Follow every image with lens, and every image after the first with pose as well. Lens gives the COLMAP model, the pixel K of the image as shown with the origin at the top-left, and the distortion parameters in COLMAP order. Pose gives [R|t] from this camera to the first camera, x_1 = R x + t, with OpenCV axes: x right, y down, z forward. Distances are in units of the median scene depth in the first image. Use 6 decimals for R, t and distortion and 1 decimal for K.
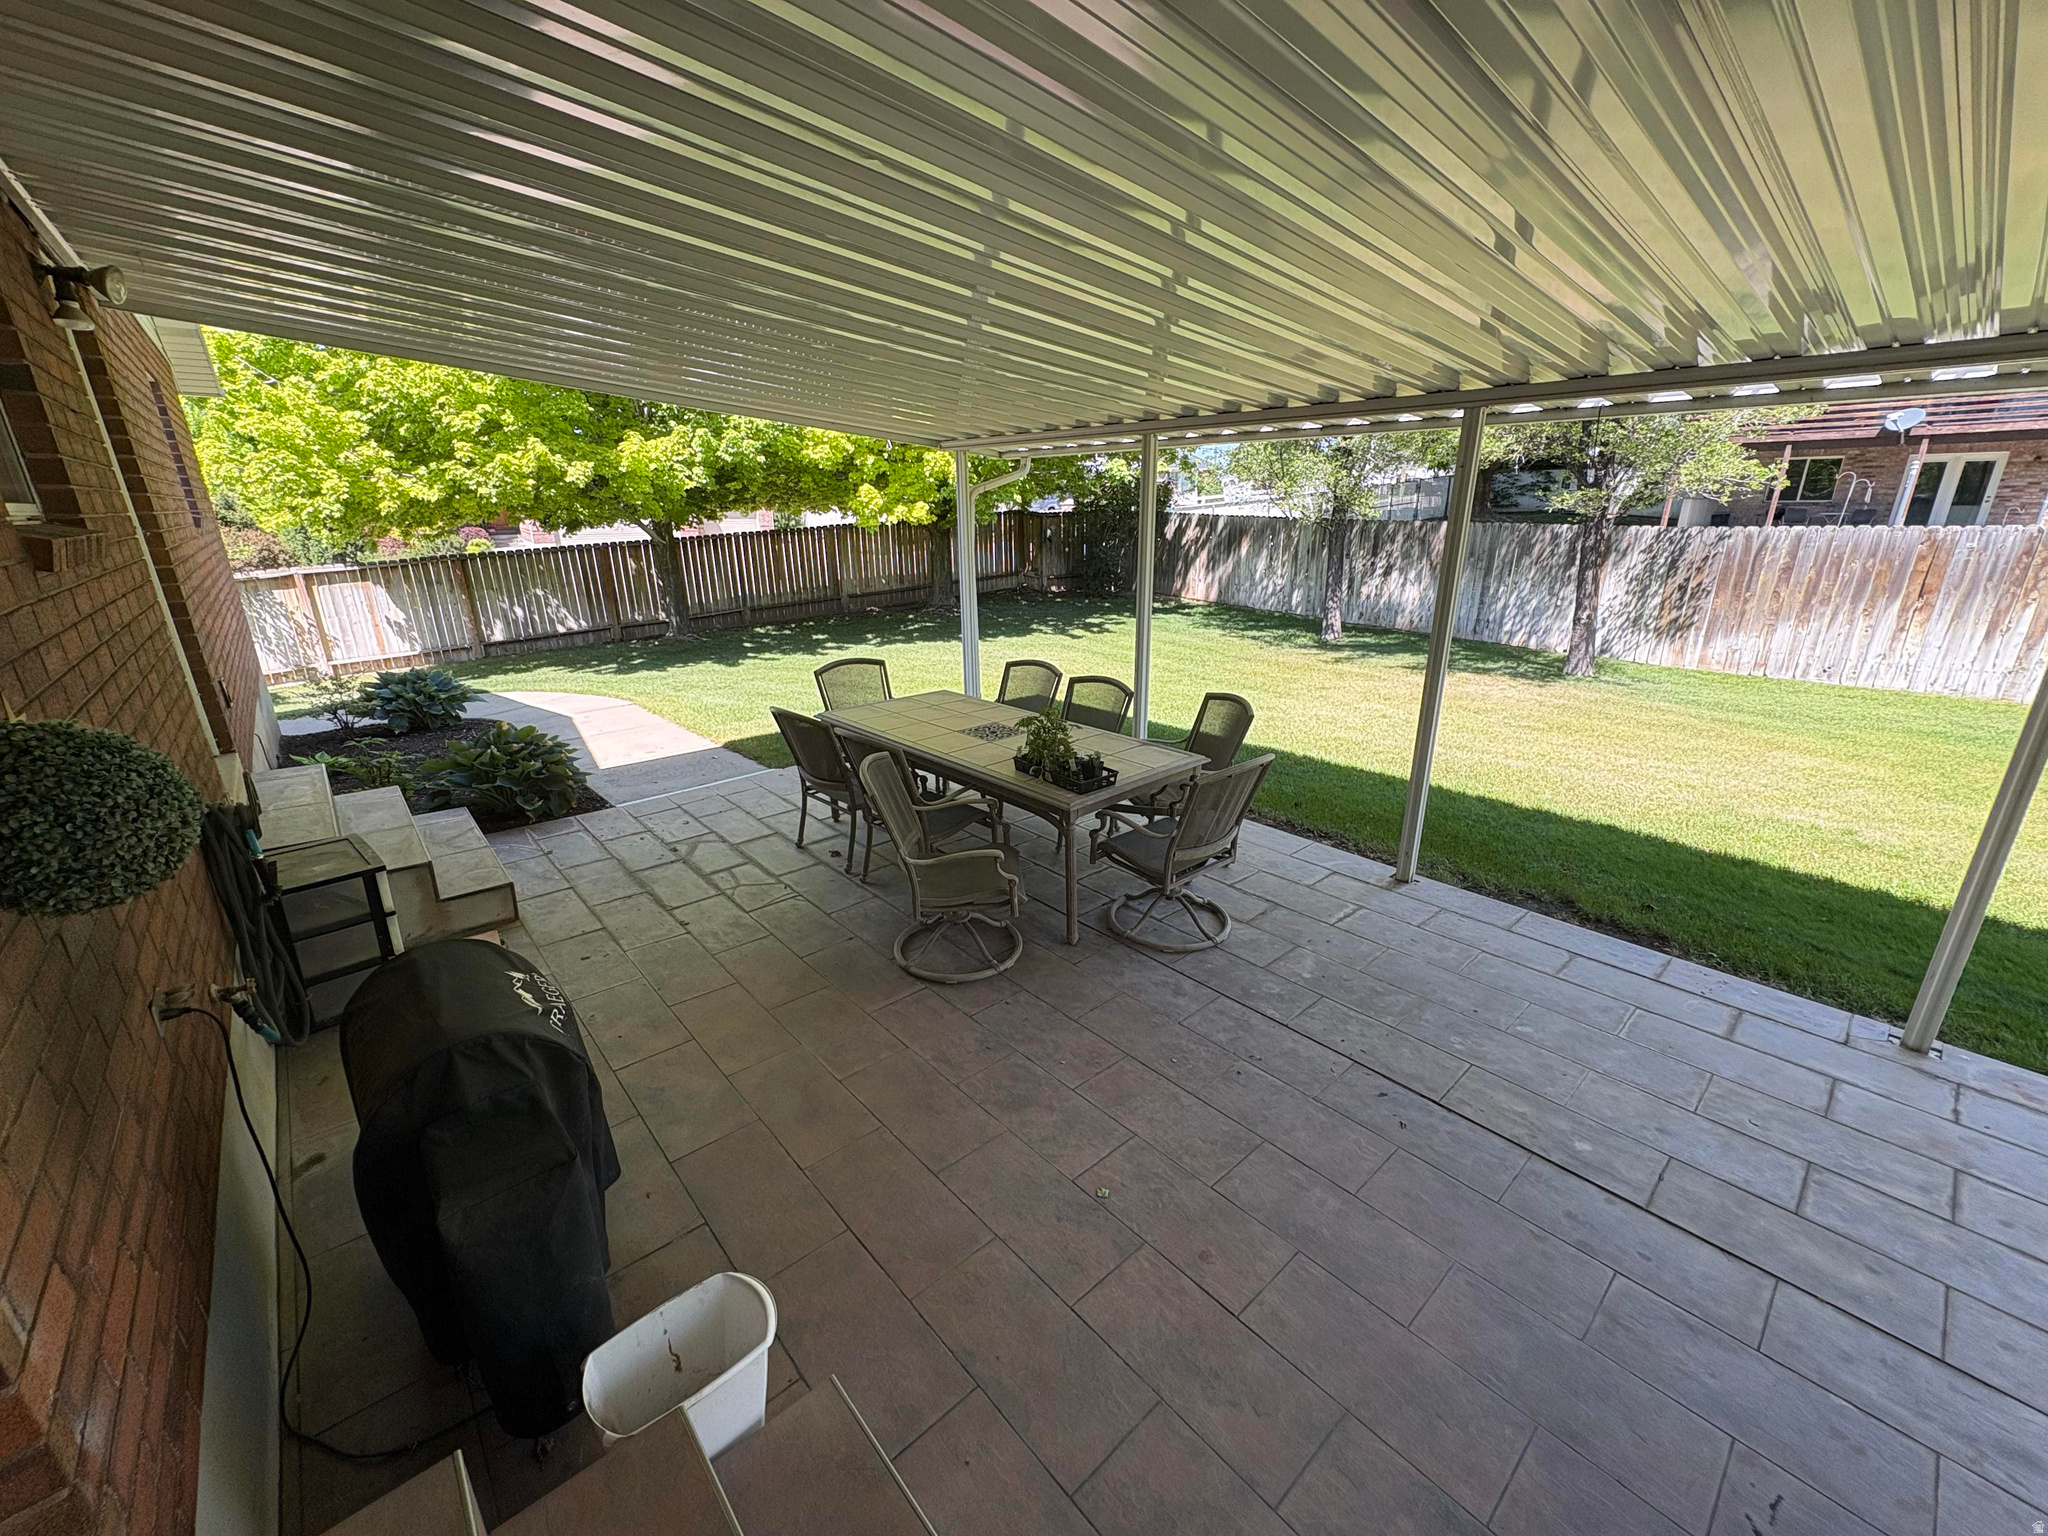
lens RADIAL K [[819.8, 0, 1029.7], [0, 819.8, 759.4], [0, 0, 1]] dist [-0.001312, 0.000009]
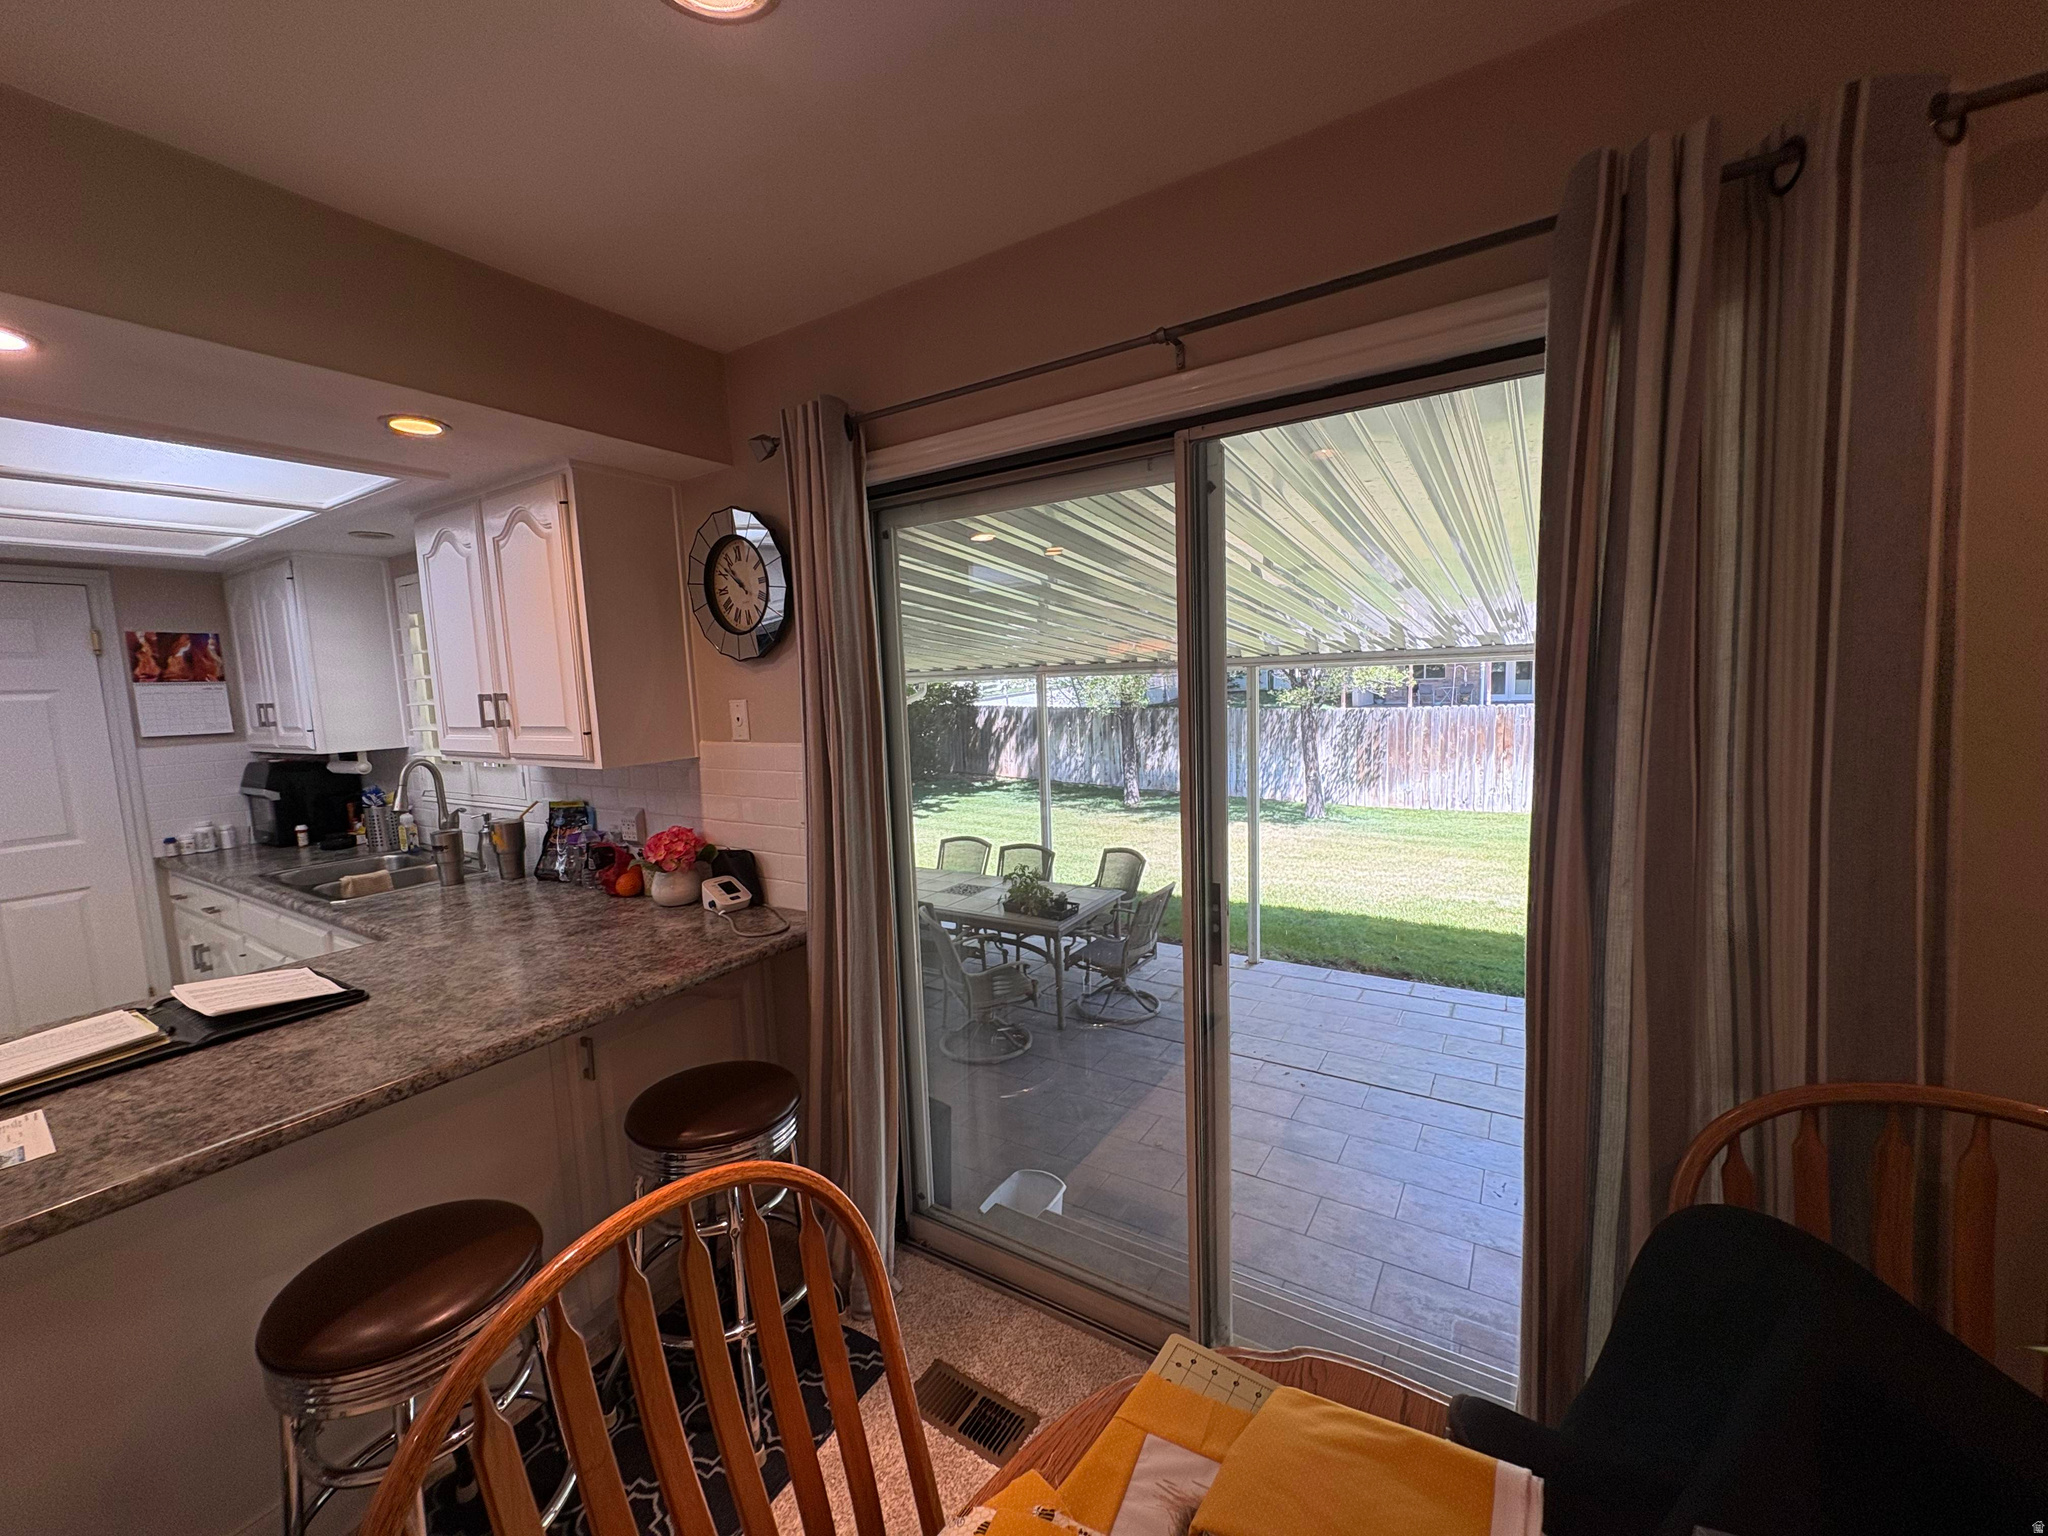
lens RADIAL K [[819.8, 0, 1024.4], [0, 819.8, 750.9], [0, 0, 1]] dist [-0.001312, 0.000009]
pose [[0.961839, -0.051470, 0.268730, -0.150735], [0.109693, 0.972302, -0.206388, 0.016546], [-0.250664, 0.227990, 0.940844, -0.177982]]
